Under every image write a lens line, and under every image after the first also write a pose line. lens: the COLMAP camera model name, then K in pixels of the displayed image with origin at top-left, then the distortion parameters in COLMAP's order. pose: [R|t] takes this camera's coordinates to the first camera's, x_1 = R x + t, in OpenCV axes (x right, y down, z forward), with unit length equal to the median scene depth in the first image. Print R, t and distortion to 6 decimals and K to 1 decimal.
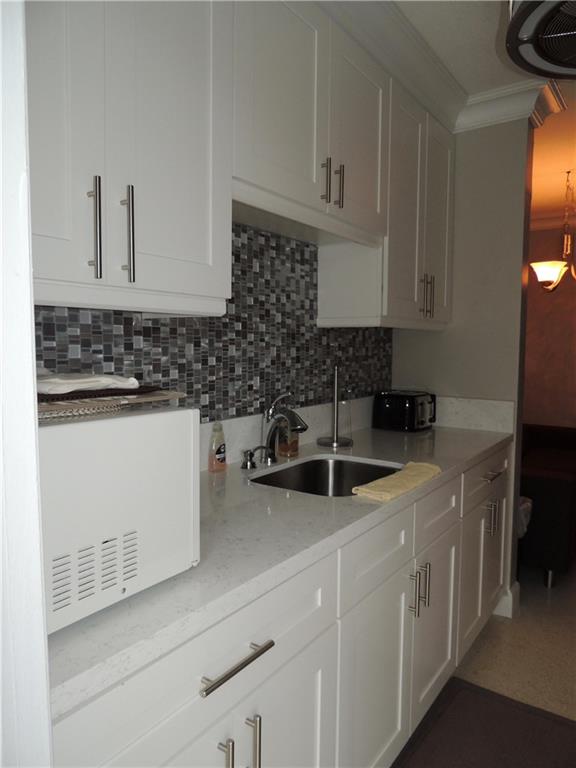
lens RADIAL K [[545.4, 0, 292.5], [0, 545.4, 384.8], [0, 0, 1]] dist [-0.015648, -0.001205]
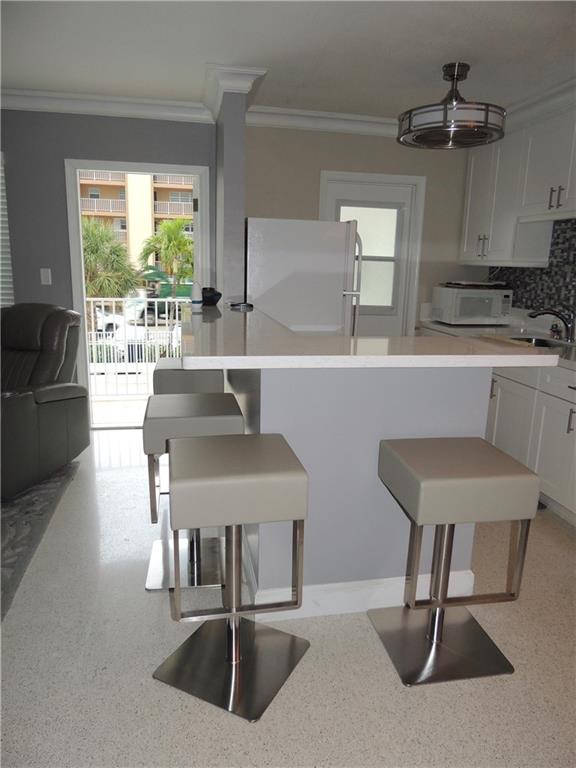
lens RADIAL K [[545.4, 0, 291.8], [0, 545.4, 384.1], [0, 0, 1]] dist [-0.015648, -0.001205]
pose [[-0.698646, 0.126599, -0.704177, 1.988665], [-0.090333, 0.960736, 0.262348, -0.126164], [0.709742, 0.246899, -0.659778, 1.582529]]
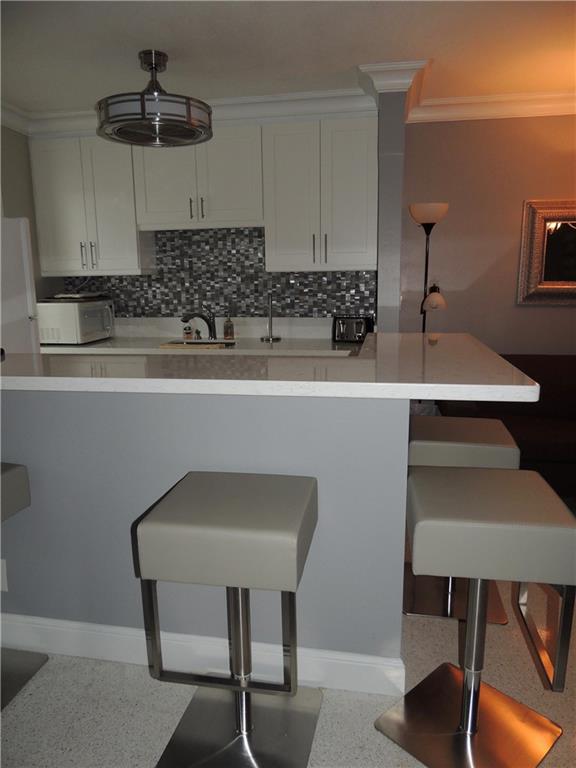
lens RADIAL K [[545.4, 0, 289.5], [0, 545.4, 384.3], [0, 0, 1]] dist [-0.015648, -0.001205]
pose [[0.414368, 0.162032, -0.895569, 1.994064], [-0.050100, 0.986593, 0.155320, -0.030473], [0.908729, -0.019492, 0.416931, 0.367871]]
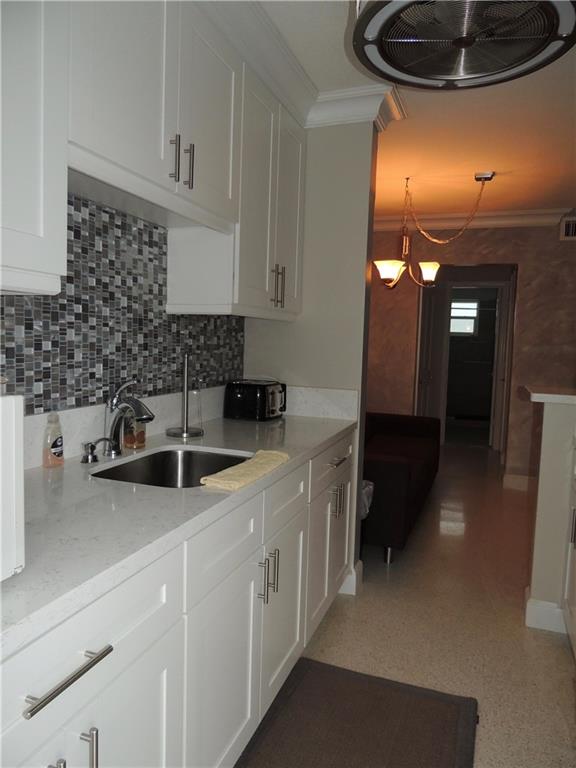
lens RADIAL K [[545.4, 0, 289.4], [0, 545.4, 384.0], [0, 0, 1]] dist [-0.015648, -0.001205]
pose [[0.966350, 0.000789, 0.257230, 0.009146], [-0.004349, 0.999902, 0.013271, 0.005864], [-0.257195, -0.013944, 0.966259, 0.017746]]
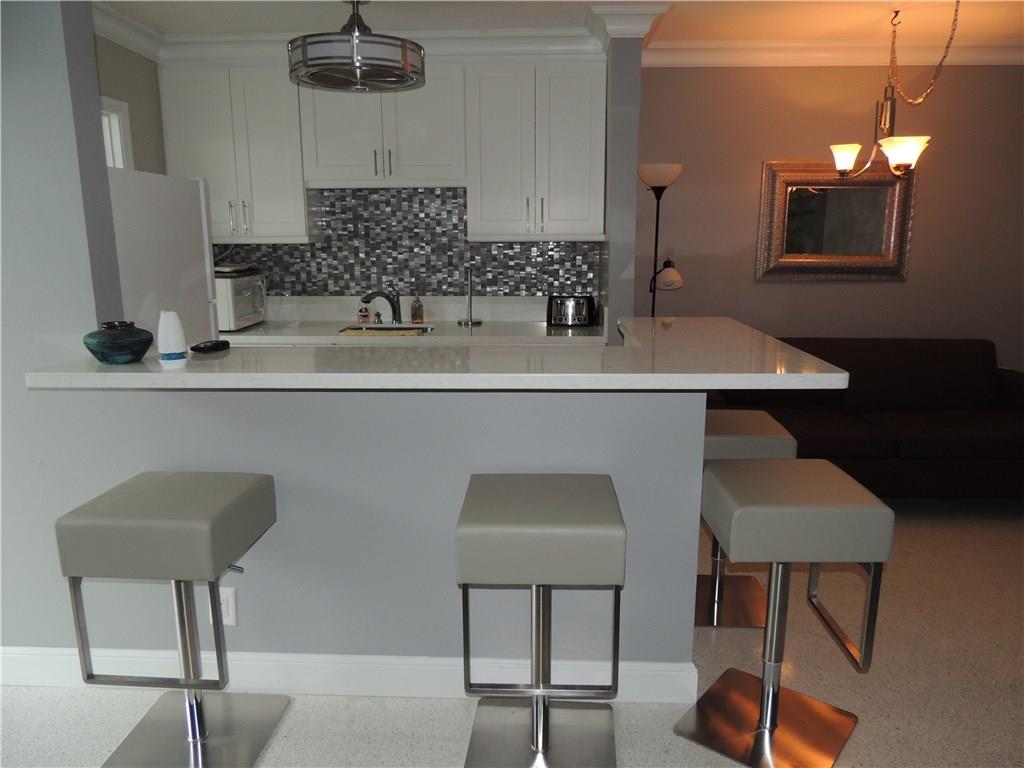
lens RADIAL K [[727.2, 0, 517.1], [0, 727.2, 382.7], [0, 0, 1]] dist [-0.015648, -0.001205]
pose [[0.535067, 0.159858, -0.829547, 2.069156], [-0.053171, 0.986360, 0.155781, -0.050731], [0.843135, -0.039245, 0.536268, 0.073032]]
